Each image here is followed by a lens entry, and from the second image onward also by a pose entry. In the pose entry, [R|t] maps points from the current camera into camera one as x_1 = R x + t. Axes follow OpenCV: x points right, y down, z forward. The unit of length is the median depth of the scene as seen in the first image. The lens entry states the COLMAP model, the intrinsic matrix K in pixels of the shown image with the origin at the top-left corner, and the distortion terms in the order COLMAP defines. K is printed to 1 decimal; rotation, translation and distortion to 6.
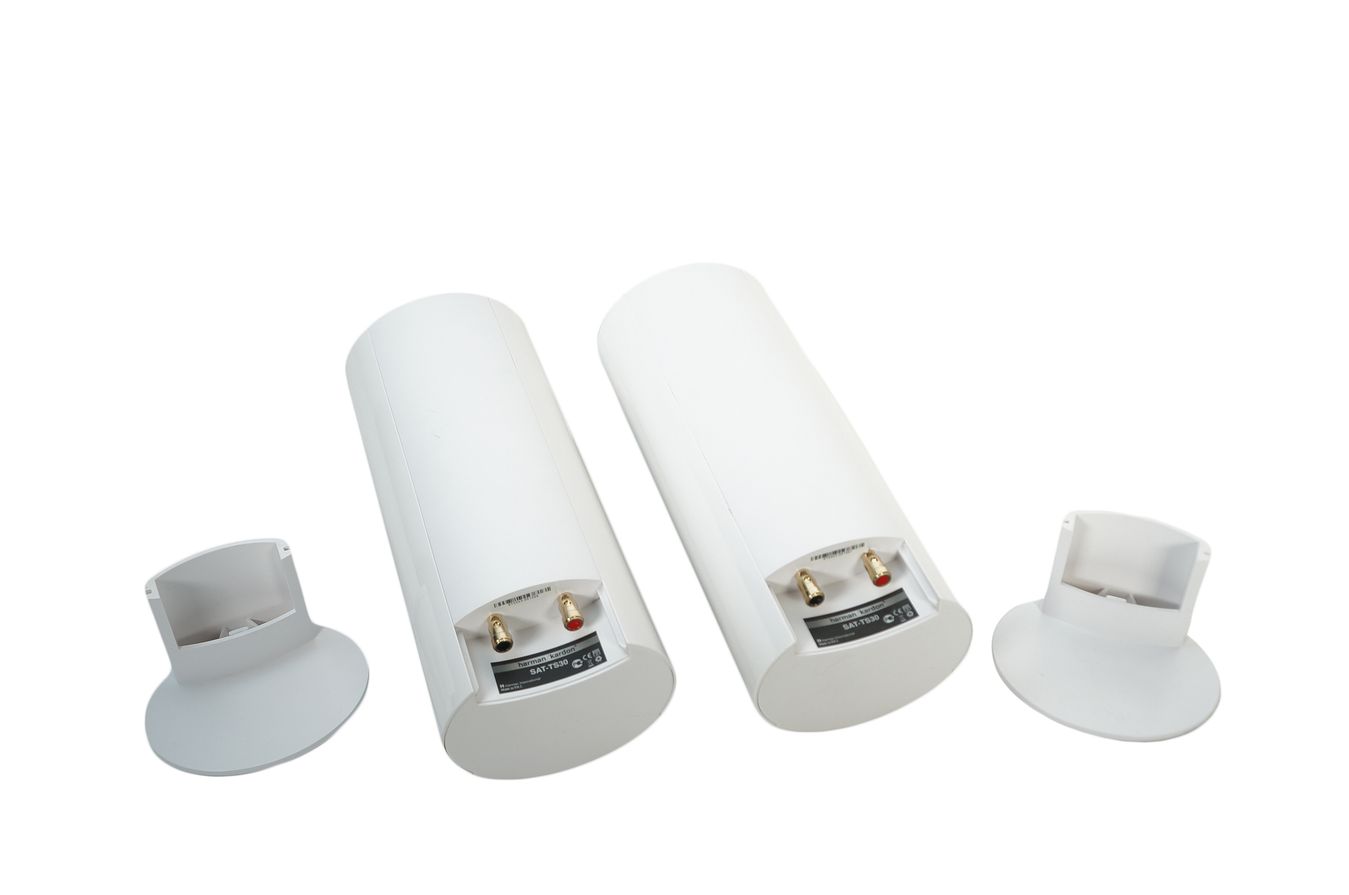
lens RADIAL K [[1512.7, 0, 671.1], [0, 1512.7, 447.1], [0, 0, 1]] dist [0.006868, 0.000000]
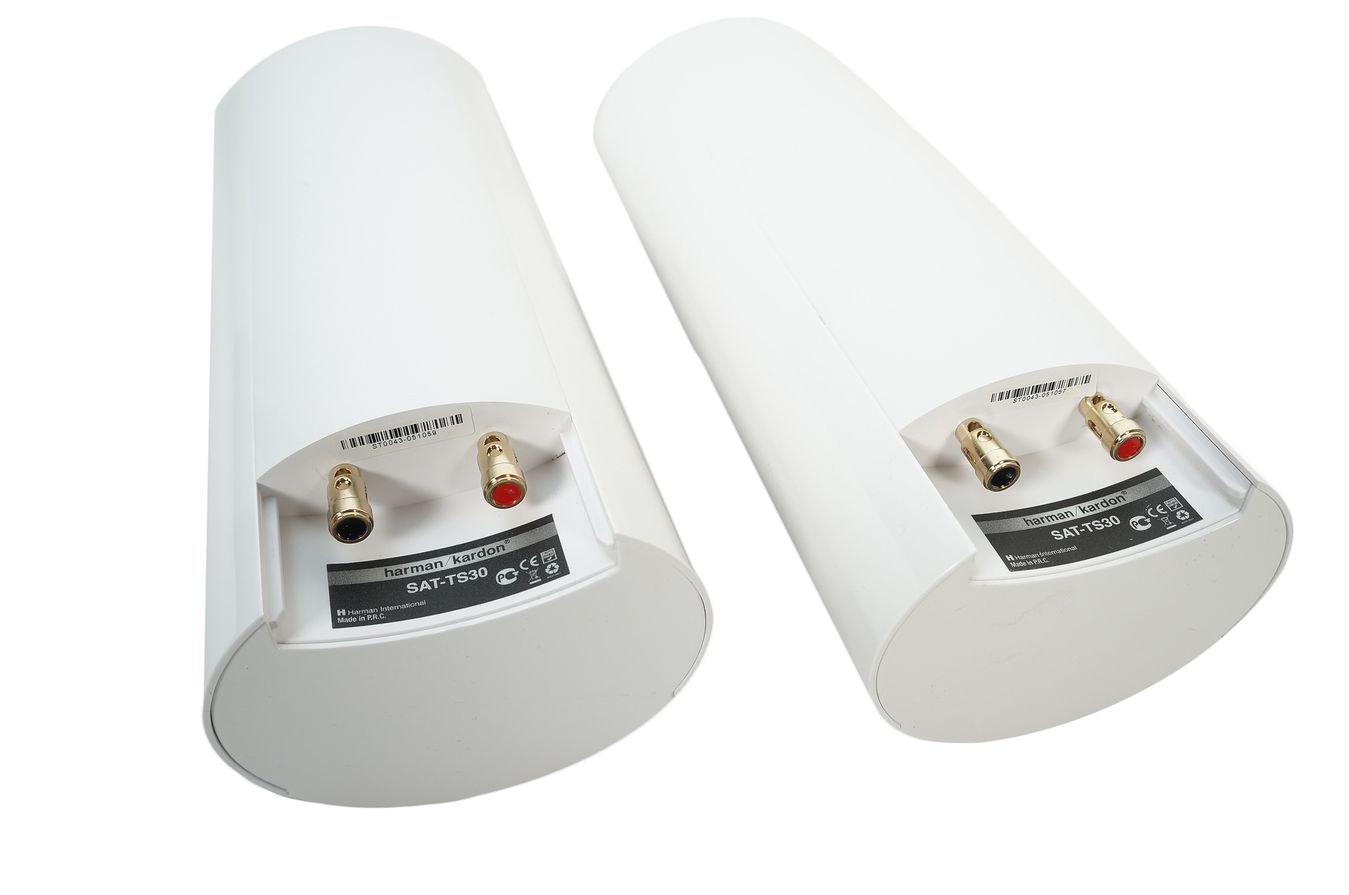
lens RADIAL K [[1160.0, 0, 675.9], [0, 1160.0, 446.7], [0, 0, 1]] dist [-0.097857, -0.005815]
pose [[0.997967, 0.058727, 0.024744, -0.020512], [-0.057452, 0.997124, -0.049422, 0.116520], [-0.027575, 0.047900, 0.998471, 0.630844]]
